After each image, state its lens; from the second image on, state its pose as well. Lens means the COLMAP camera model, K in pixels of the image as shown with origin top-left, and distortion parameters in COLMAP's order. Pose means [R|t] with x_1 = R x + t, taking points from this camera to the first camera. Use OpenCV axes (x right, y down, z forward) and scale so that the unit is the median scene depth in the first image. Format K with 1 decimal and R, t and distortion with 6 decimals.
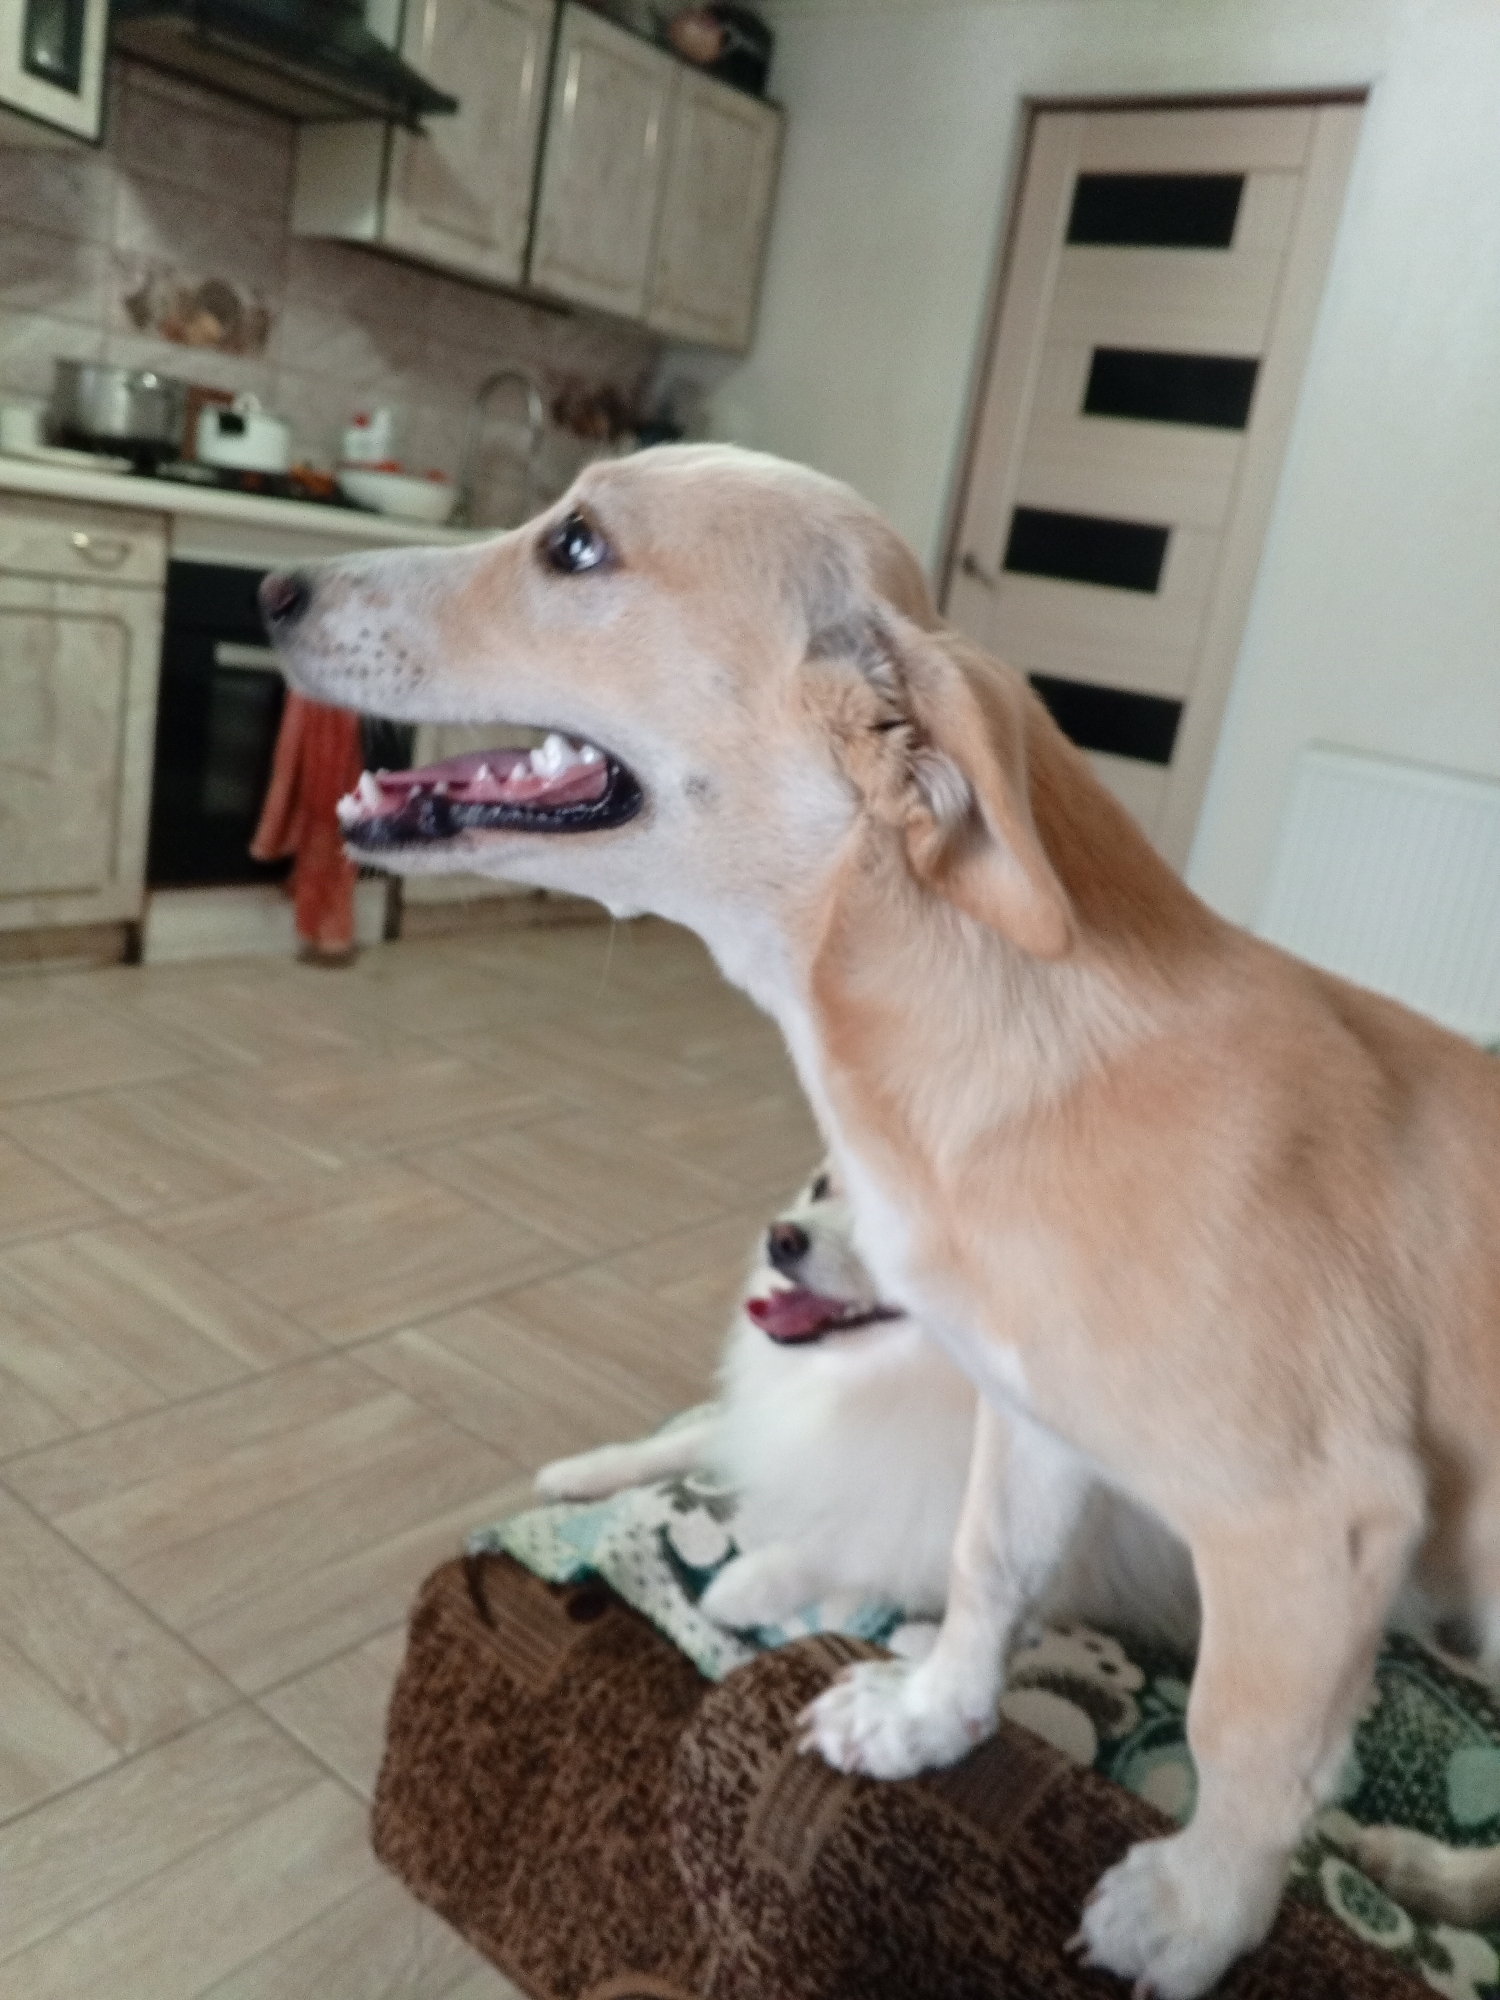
lens RADIAL K [[1617.7, 0, 750.0], [0, 1617.7, 1000.0], [0, 0, 1]] dist [-0.005405, 0.000706]
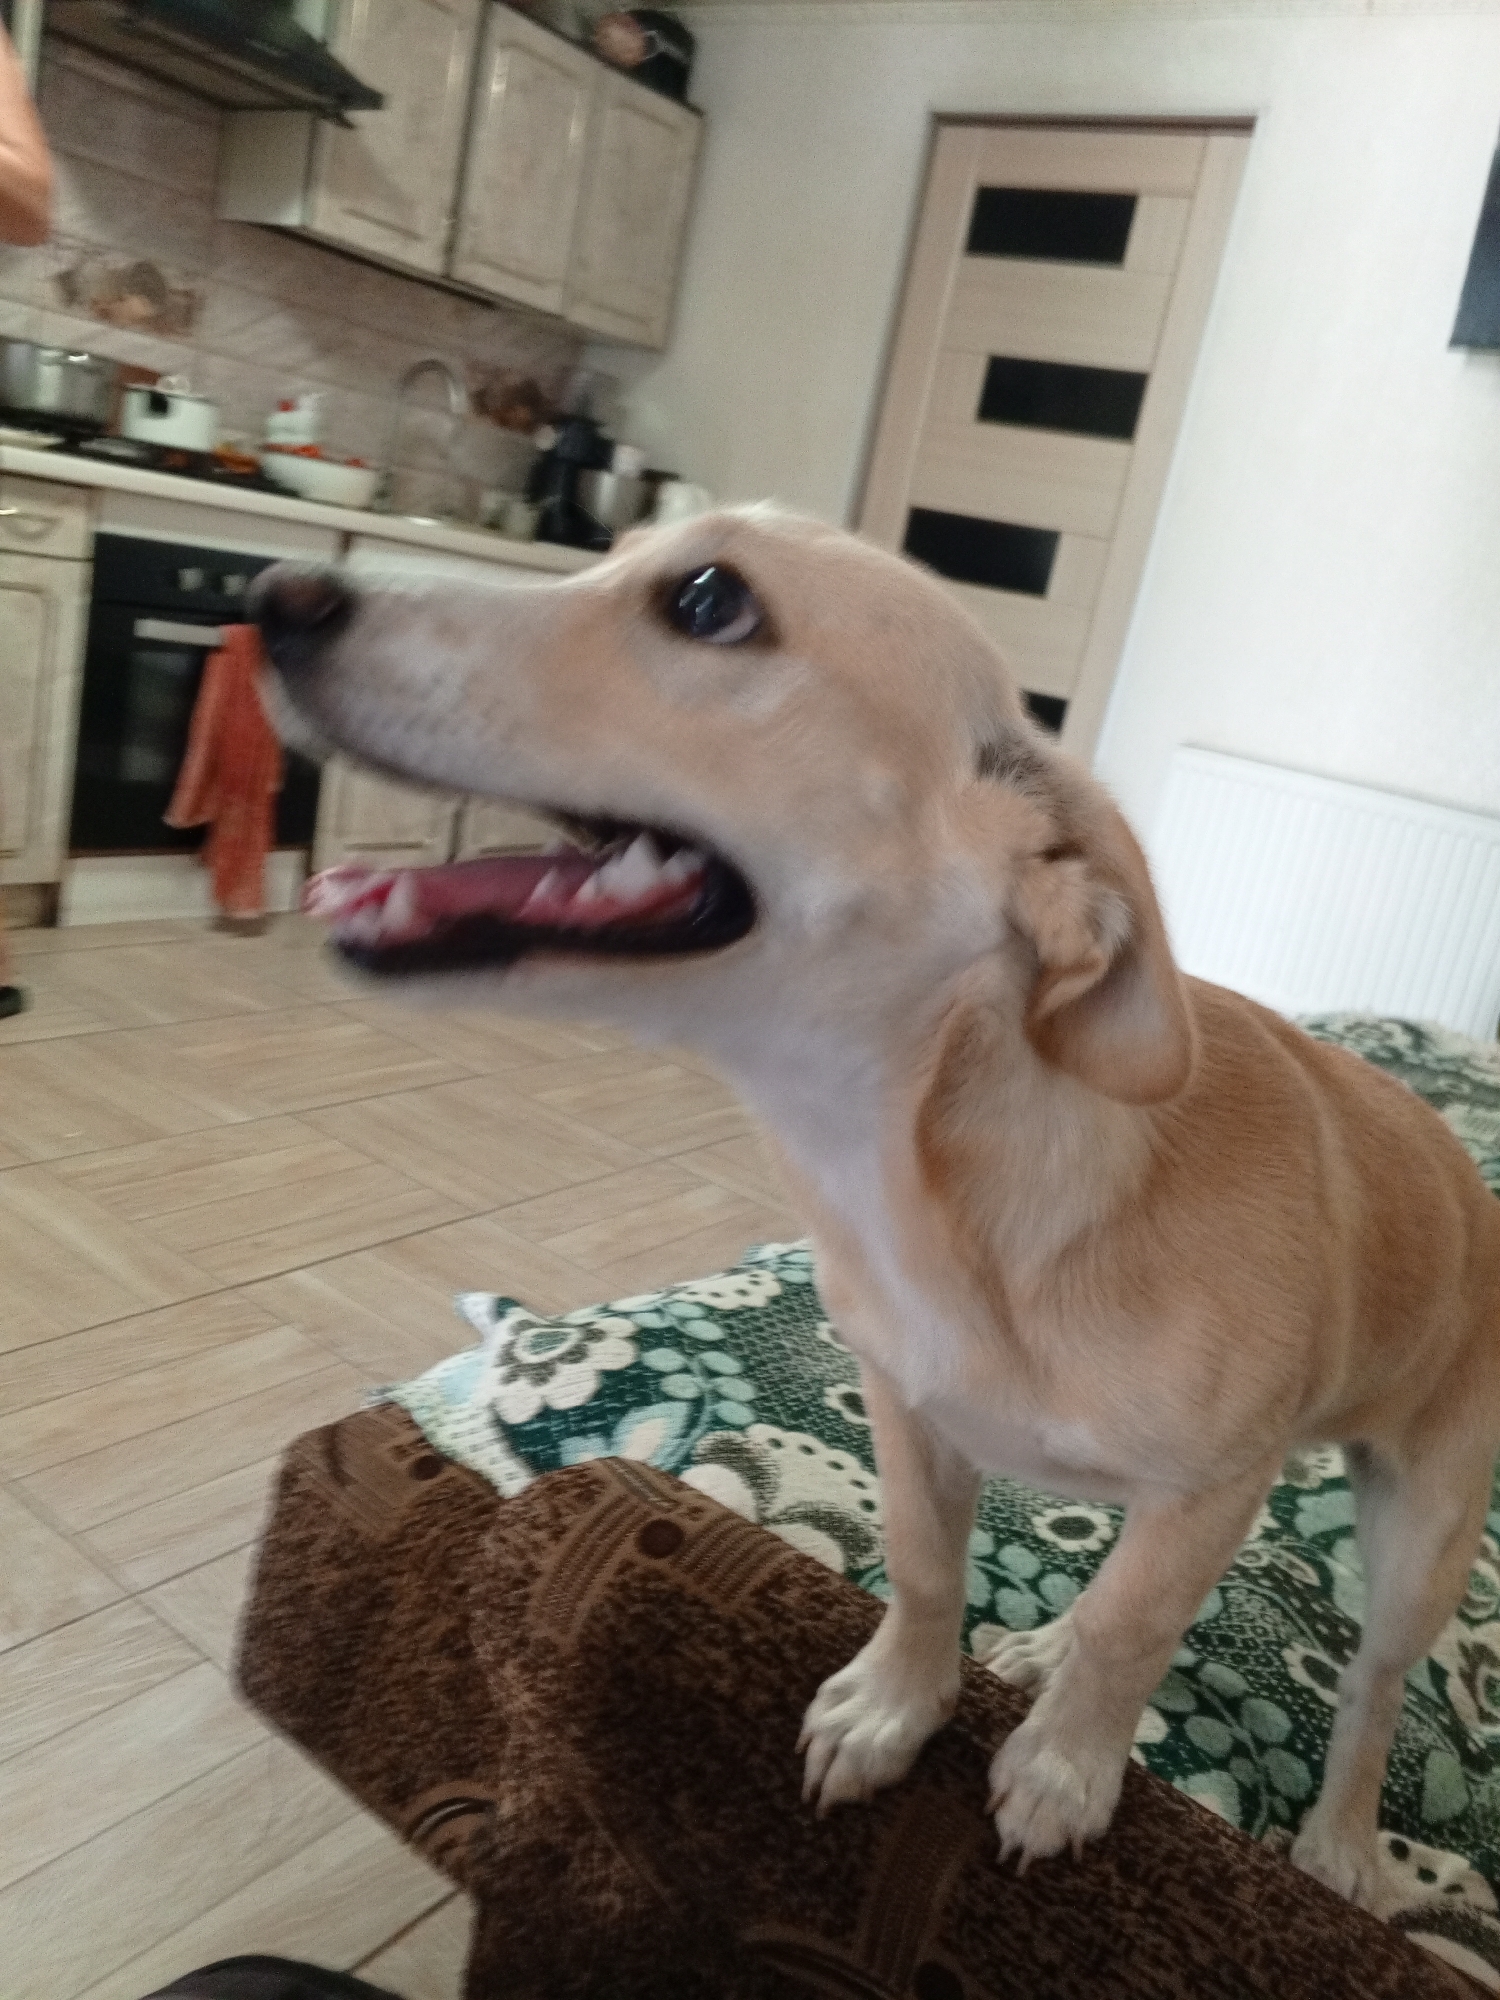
lens RADIAL K [[1593.6, 0, 714.1], [0, 1593.6, 1005.0], [0, 0, 1]] dist [0.000440, -0.004621]
pose [[0.999389, 0.022171, 0.027034, 0.016920], [-0.022419, 0.999709, 0.008911, 0.010555], [-0.026828, -0.009512, 0.999595, -0.030765]]
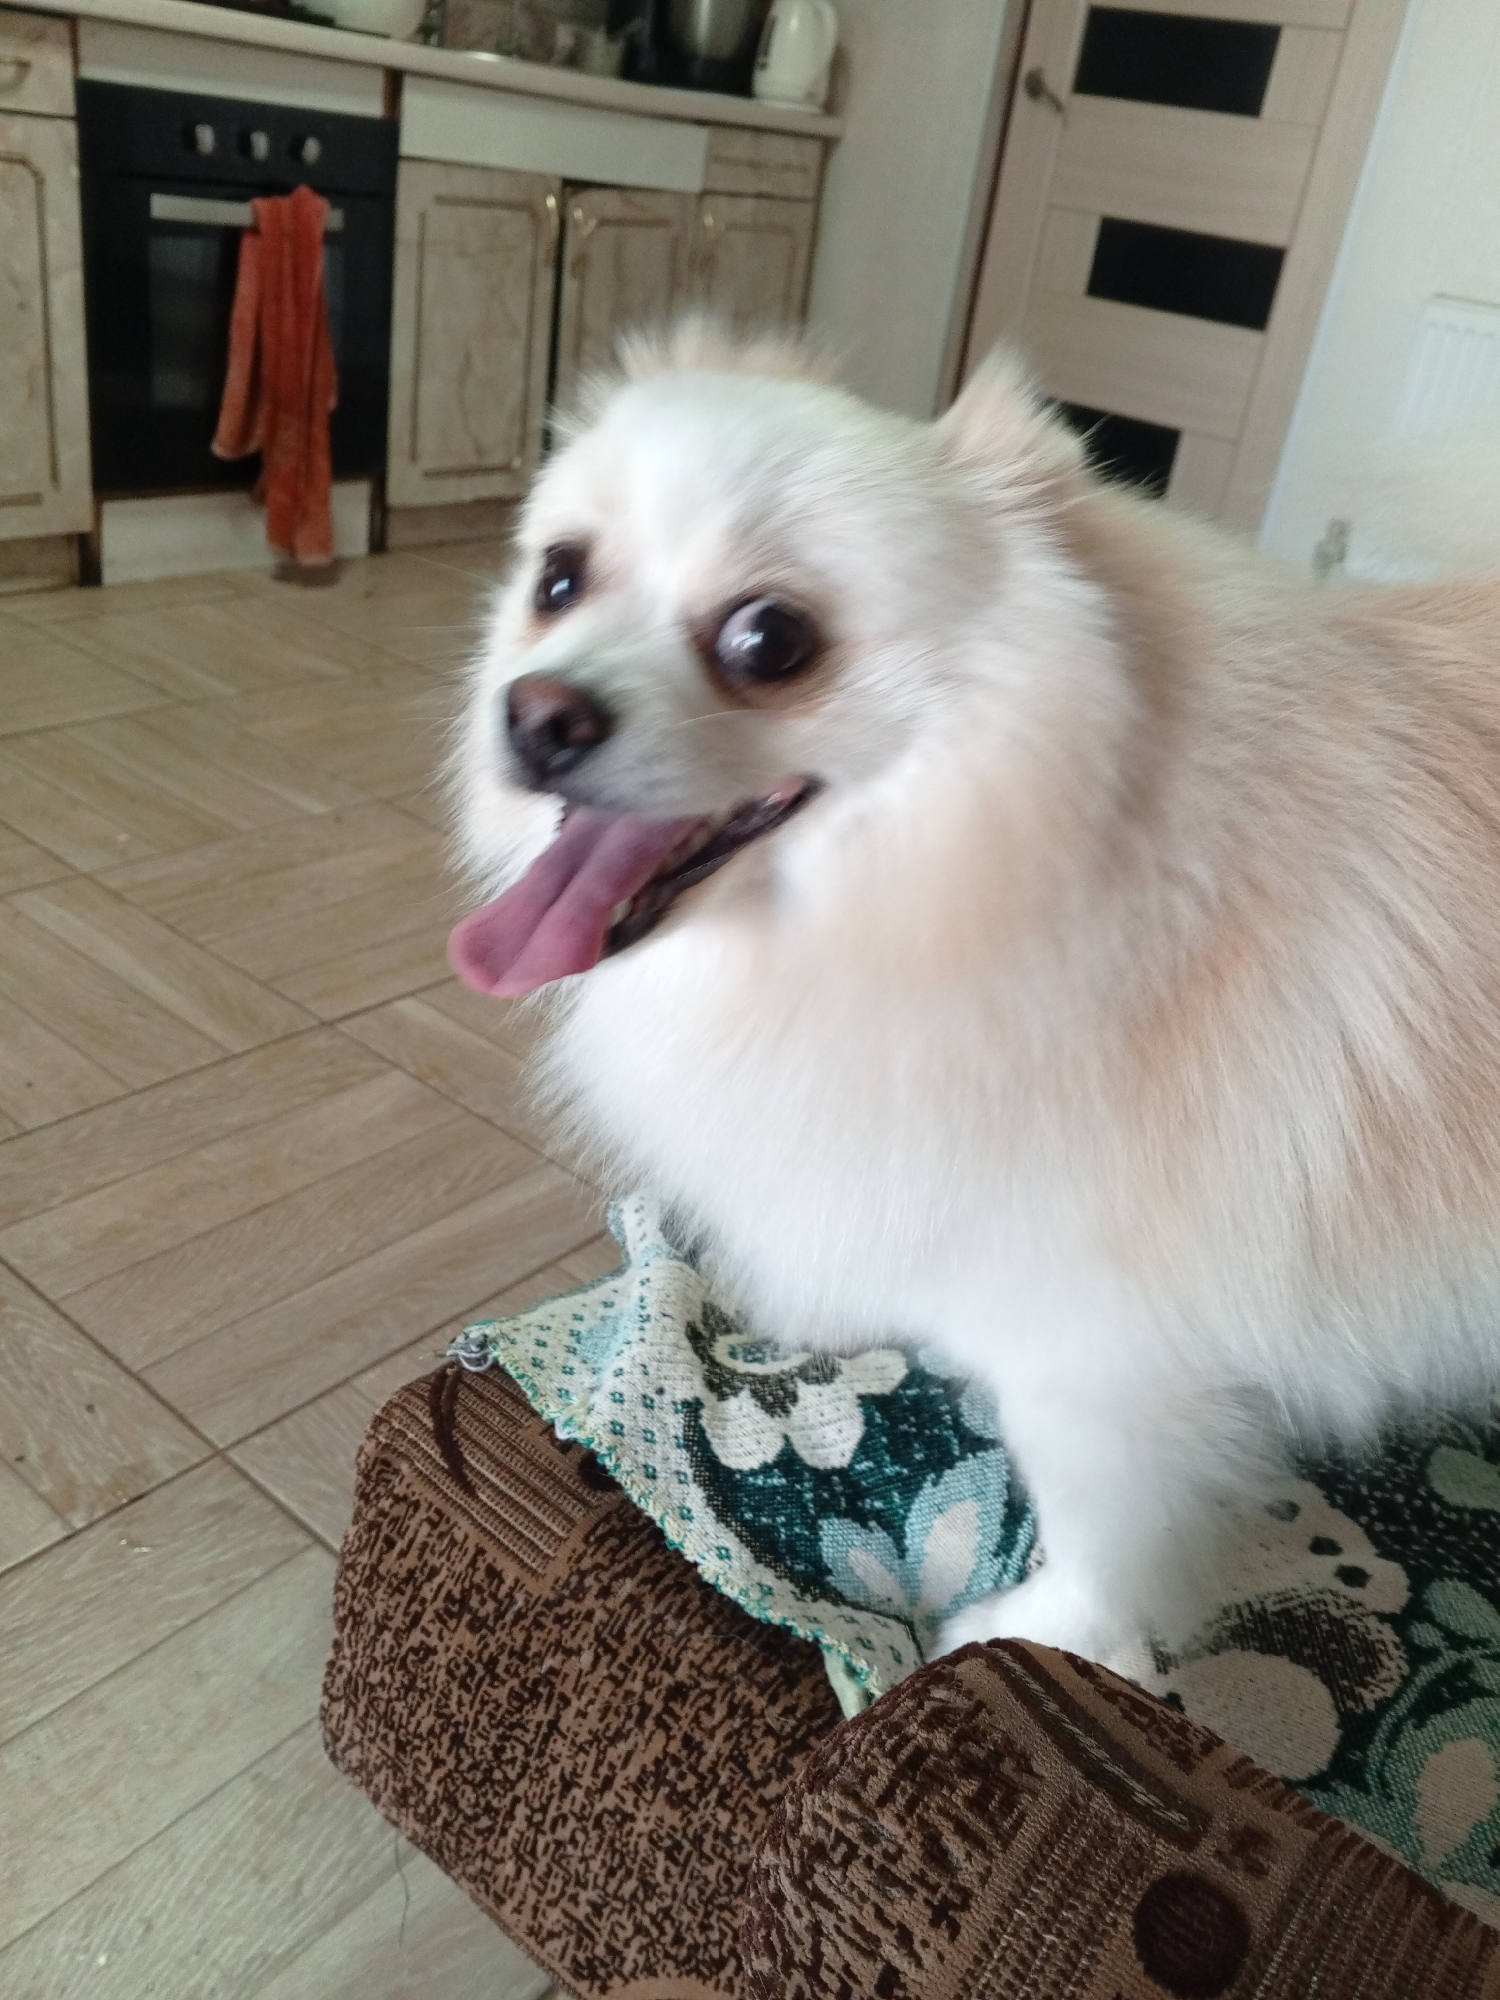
lens RADIAL K [[1617.7, 0, 750.0], [0, 1617.7, 1000.0], [0, 0, 1]] dist [-0.005405, 0.000706]
pose [[0.999724, -0.013555, -0.019206, -0.006493], [0.017509, 0.974529, 0.223576, 0.008675], [0.015686, -0.223850, 0.974497, 0.103163]]
